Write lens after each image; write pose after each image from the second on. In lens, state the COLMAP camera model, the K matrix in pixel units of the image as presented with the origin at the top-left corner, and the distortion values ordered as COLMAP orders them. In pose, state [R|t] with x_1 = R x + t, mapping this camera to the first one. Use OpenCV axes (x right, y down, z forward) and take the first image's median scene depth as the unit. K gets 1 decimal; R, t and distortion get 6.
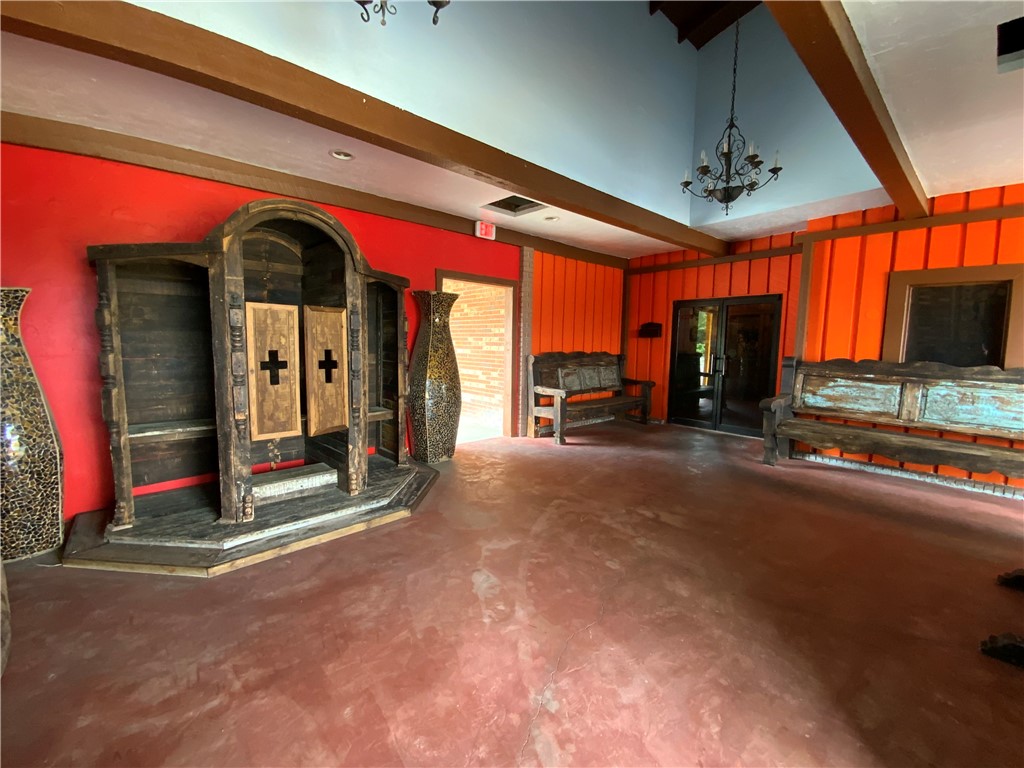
lens RADIAL K [[420.0, 0, 509.1], [0, 420.0, 390.8], [0, 0, 1]] dist [0.009252, -0.006863]
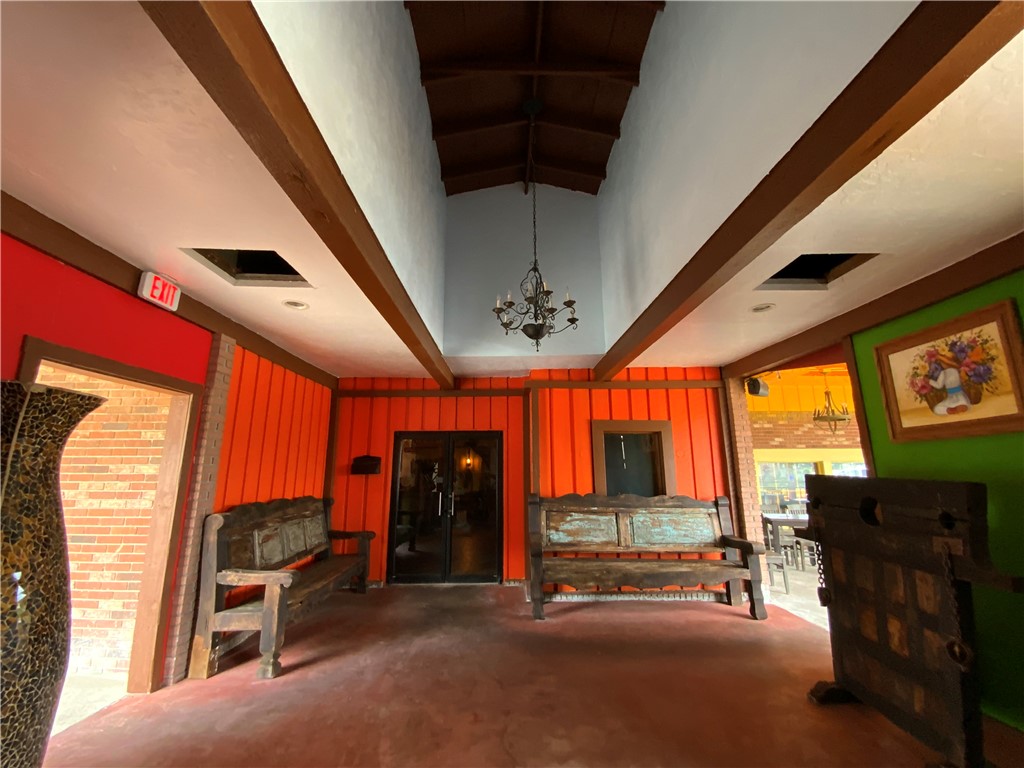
lens RADIAL K [[420.0, 0, 513.6], [0, 420.0, 379.6], [0, 0, 1]] dist [0.009252, -0.006863]
pose [[0.645154, 0.145200, 0.750129, -0.157996], [0.100746, 0.957038, -0.271899, -0.070529], [-0.757381, 0.250989, 0.602808, 0.338537]]
